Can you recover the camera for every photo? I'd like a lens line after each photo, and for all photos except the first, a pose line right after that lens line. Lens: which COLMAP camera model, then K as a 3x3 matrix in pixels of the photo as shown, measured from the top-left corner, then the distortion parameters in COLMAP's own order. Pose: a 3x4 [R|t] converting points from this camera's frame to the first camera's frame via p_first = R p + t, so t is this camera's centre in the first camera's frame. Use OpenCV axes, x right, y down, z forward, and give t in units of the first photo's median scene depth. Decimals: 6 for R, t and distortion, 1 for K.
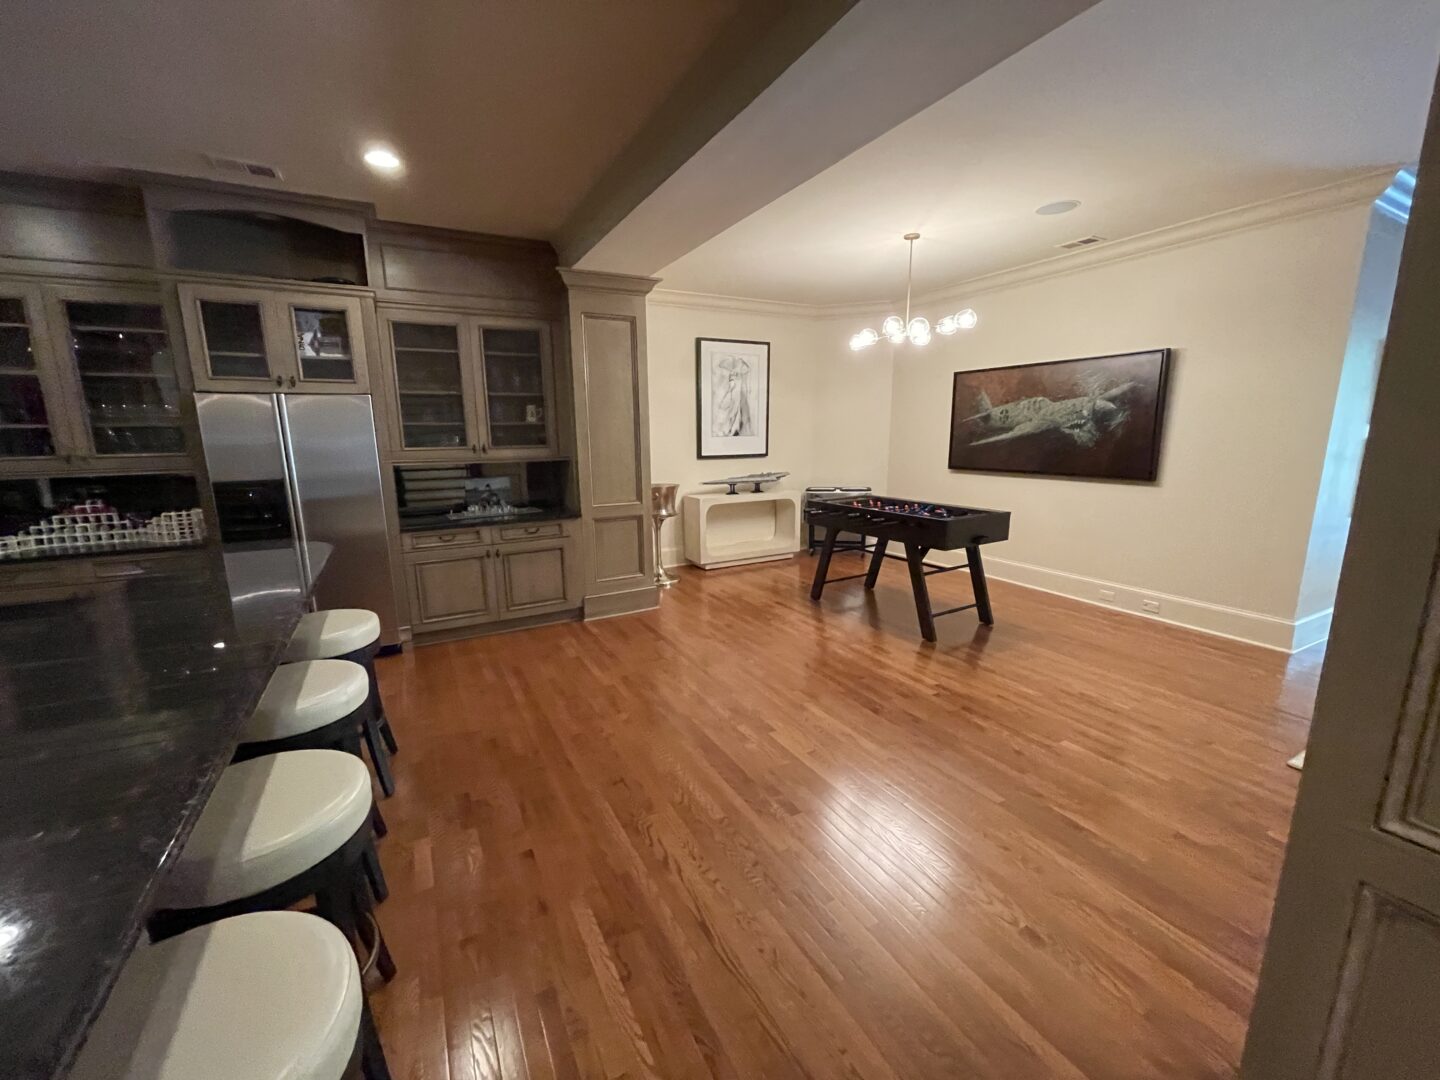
lens RADIAL K [[582.7, 0, 716.3], [0, 582.7, 539.8], [0, 0, 1]] dist [-0.003586, 0.000007]
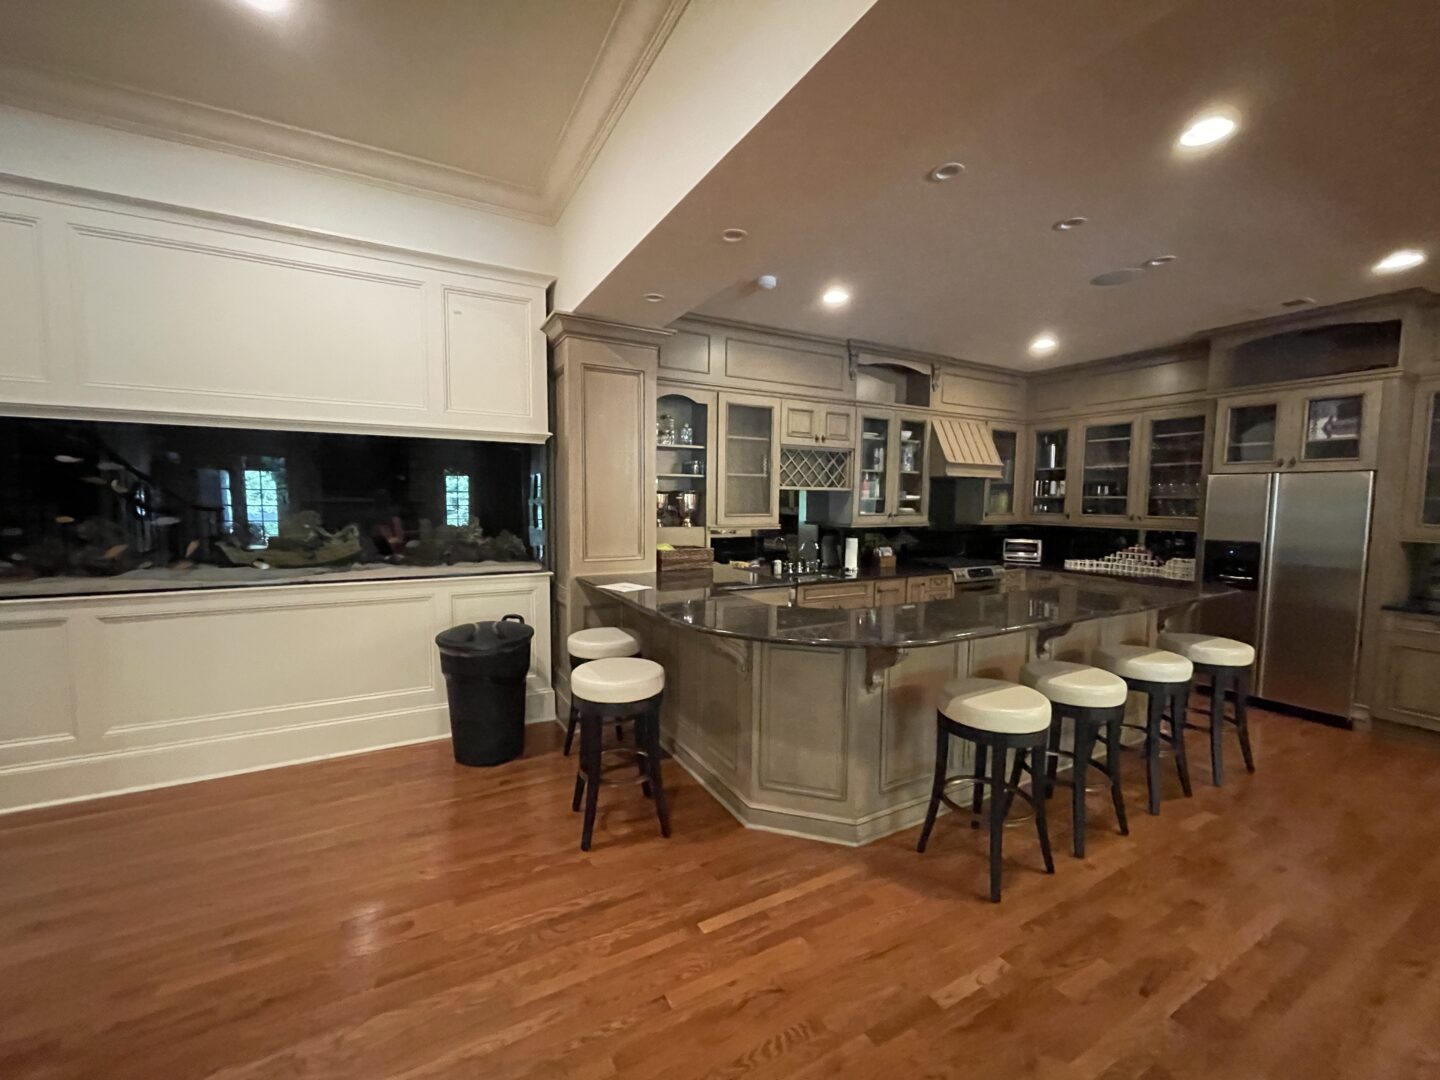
lens RADIAL K [[582.7, 0, 717.3], [0, 582.7, 540.3], [0, 0, 1]] dist [-0.003586, 0.000007]
pose [[0.014017, 0.081761, -0.996553, 0.453276], [-0.197140, 0.977315, 0.077410, 0.021928], [0.980275, 0.195375, 0.029817, -0.154058]]
